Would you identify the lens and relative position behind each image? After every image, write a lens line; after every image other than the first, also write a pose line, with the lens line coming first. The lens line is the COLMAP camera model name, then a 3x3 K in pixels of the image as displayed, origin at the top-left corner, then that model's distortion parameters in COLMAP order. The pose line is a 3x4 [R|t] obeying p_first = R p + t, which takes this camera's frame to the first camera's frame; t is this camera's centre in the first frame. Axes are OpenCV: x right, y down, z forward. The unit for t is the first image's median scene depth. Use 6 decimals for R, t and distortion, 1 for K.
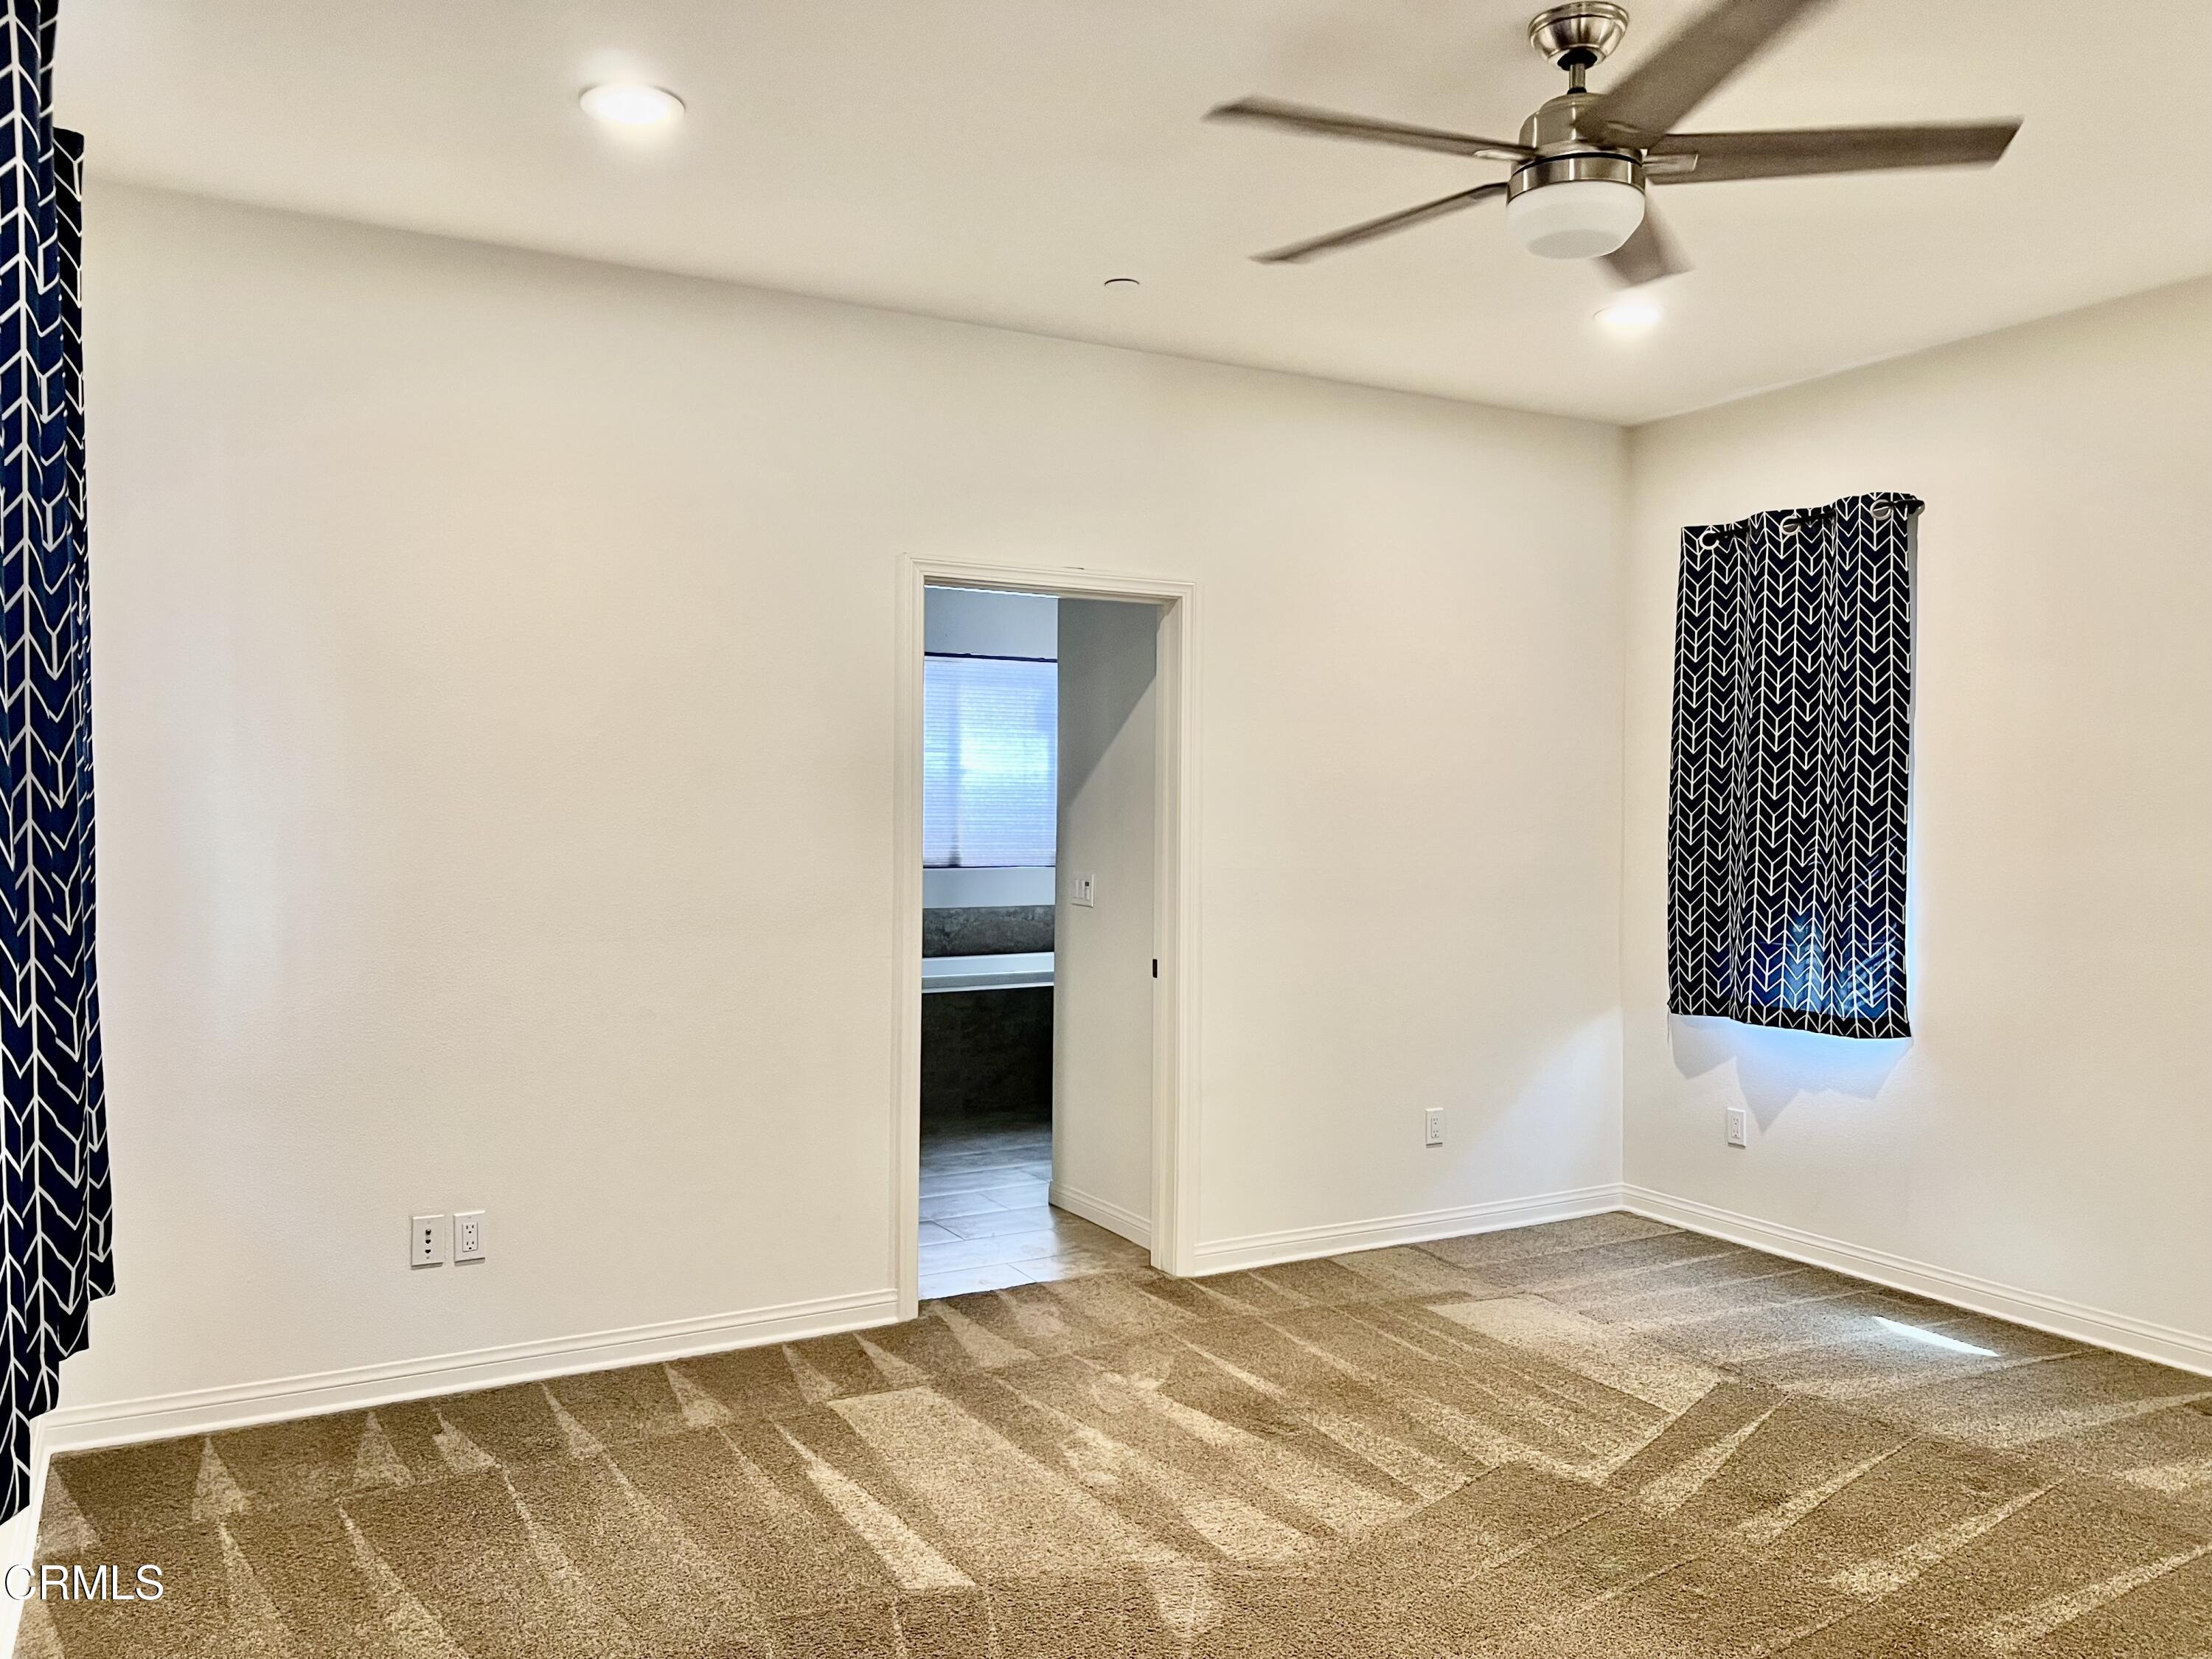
lens RADIAL K [[1659.5, 0, 1106.6], [0, 1659.5, 830.2], [0, 0, 1]] dist [0.002091, 0.000060]
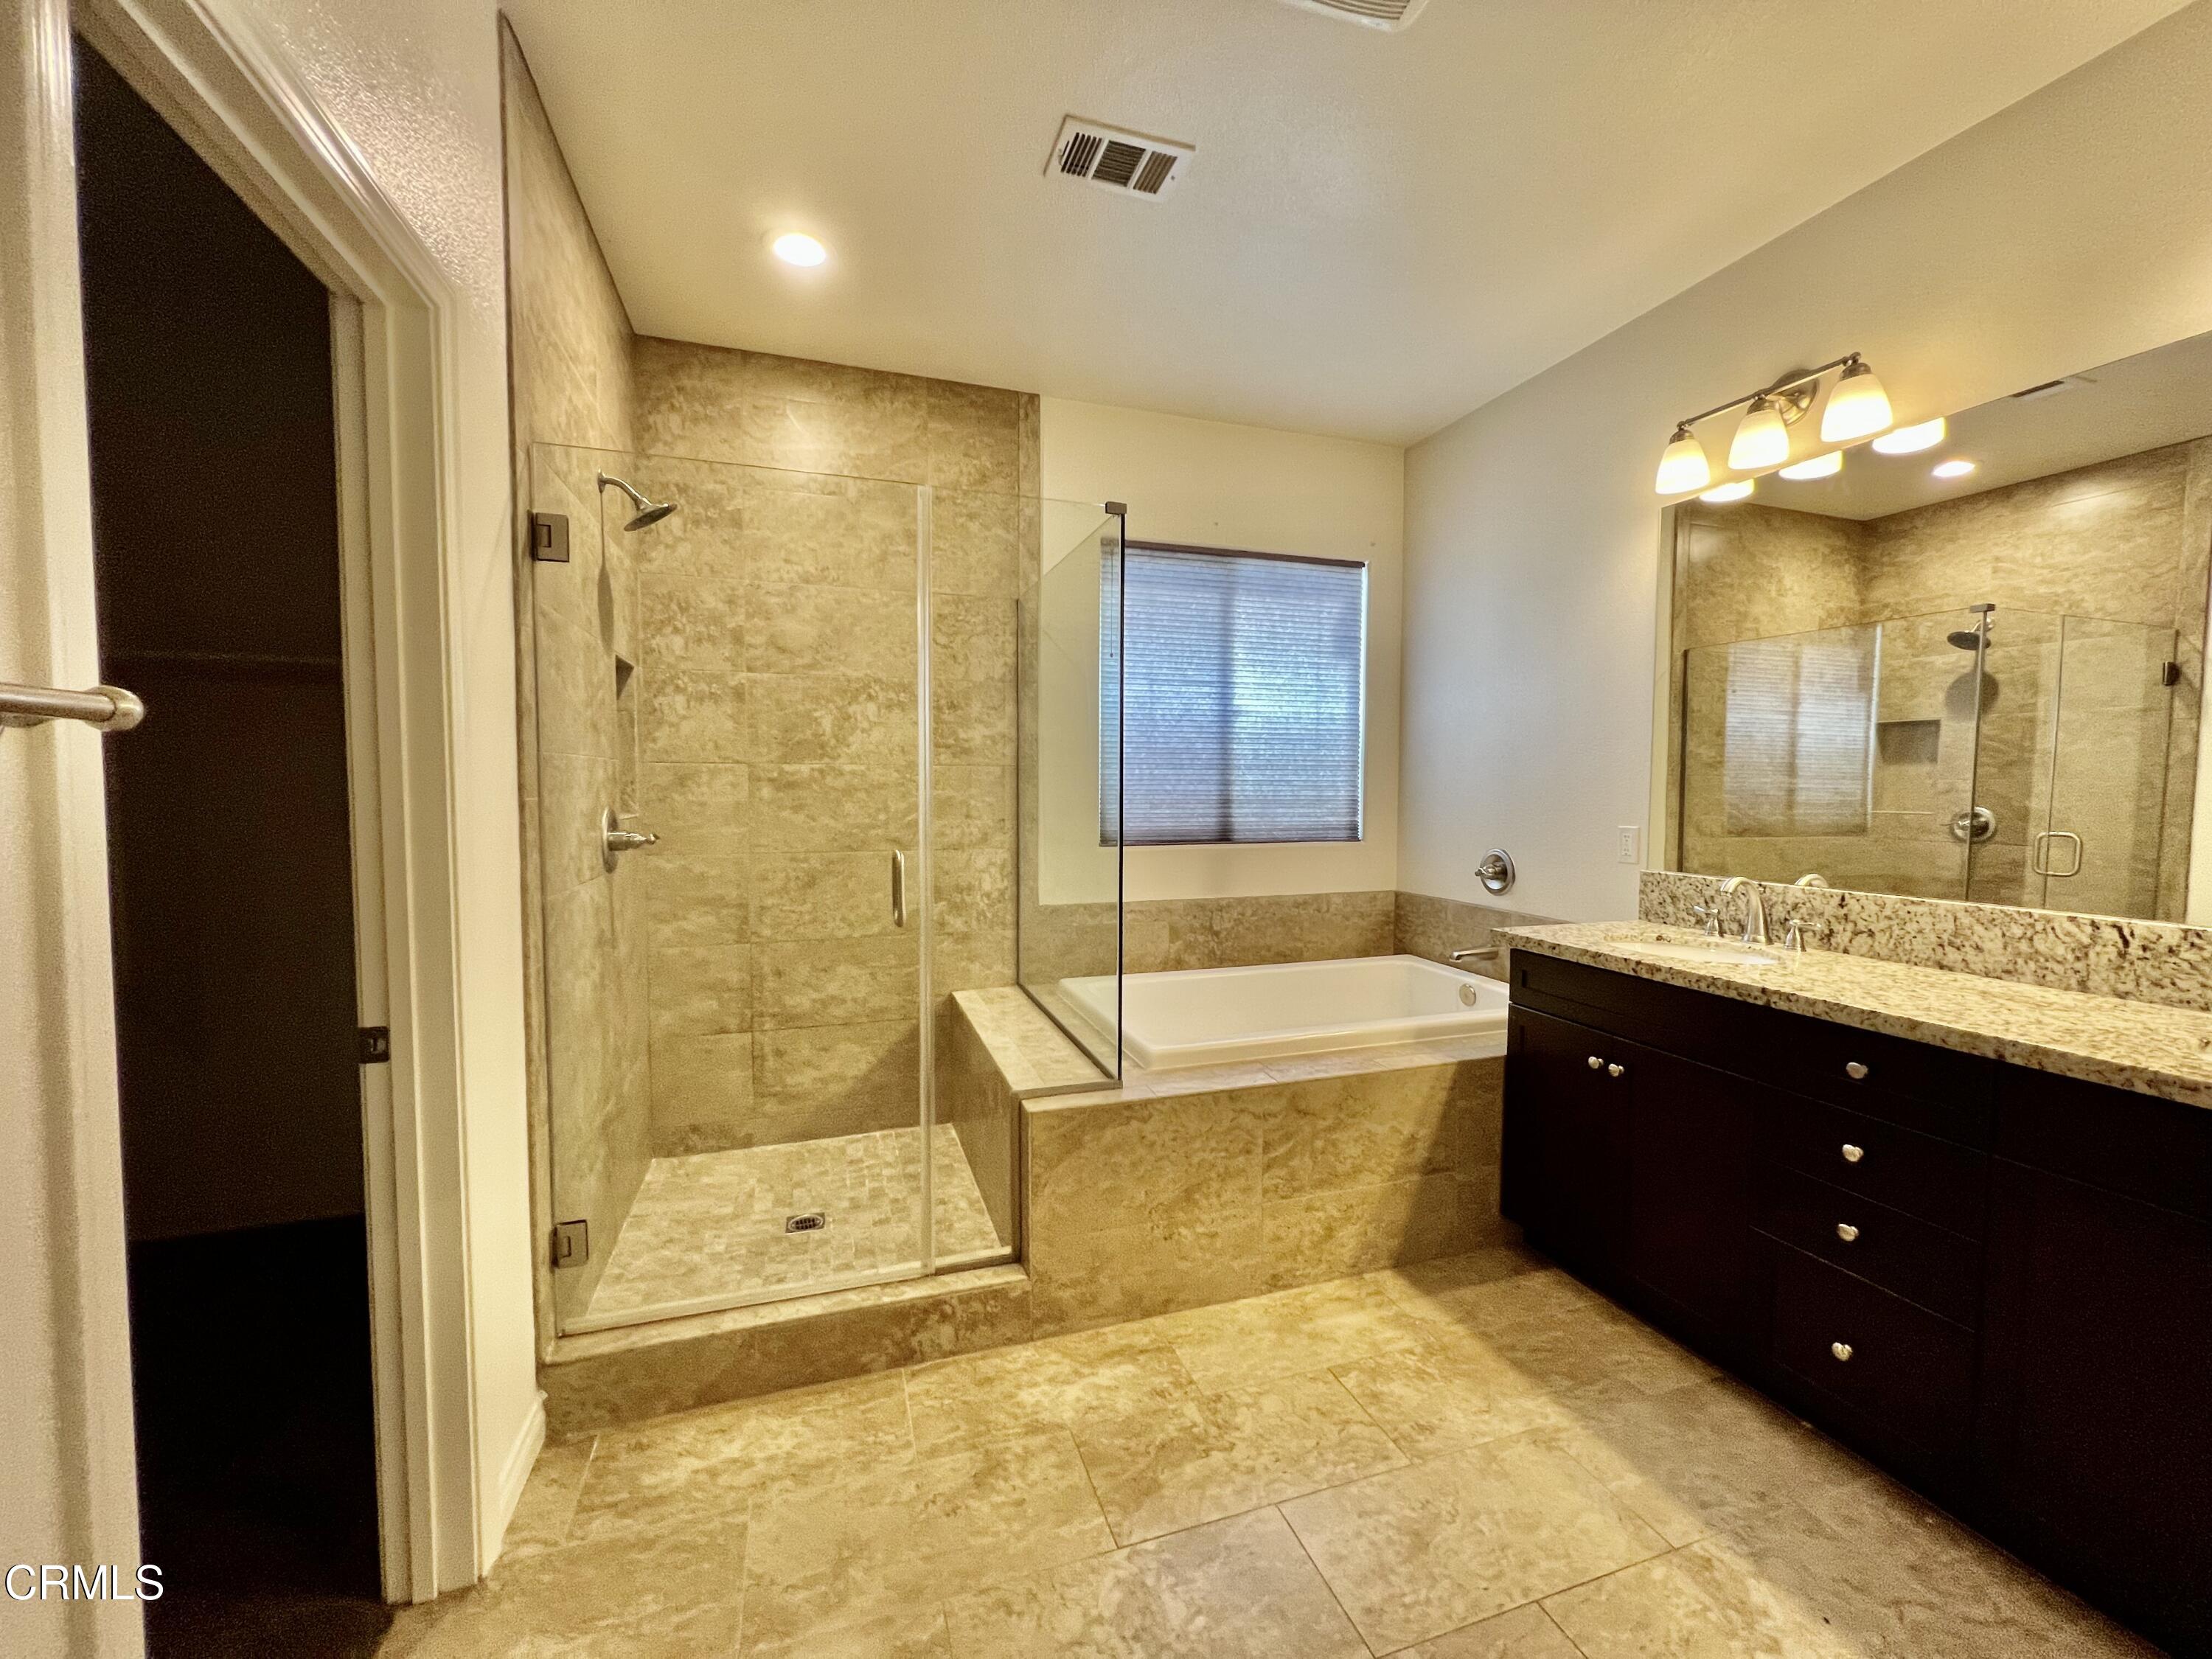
lens RADIAL K [[879.3, 0, 1107.0], [0, 879.3, 825.3], [0, 0, 1]] dist [0.000110, 0.000003]
pose [[0.985742, 0.004226, -0.168213, -0.077315], [0.003506, 0.998952, 0.045637, -0.003615], [0.168230, -0.045576, 0.984694, 0.600707]]
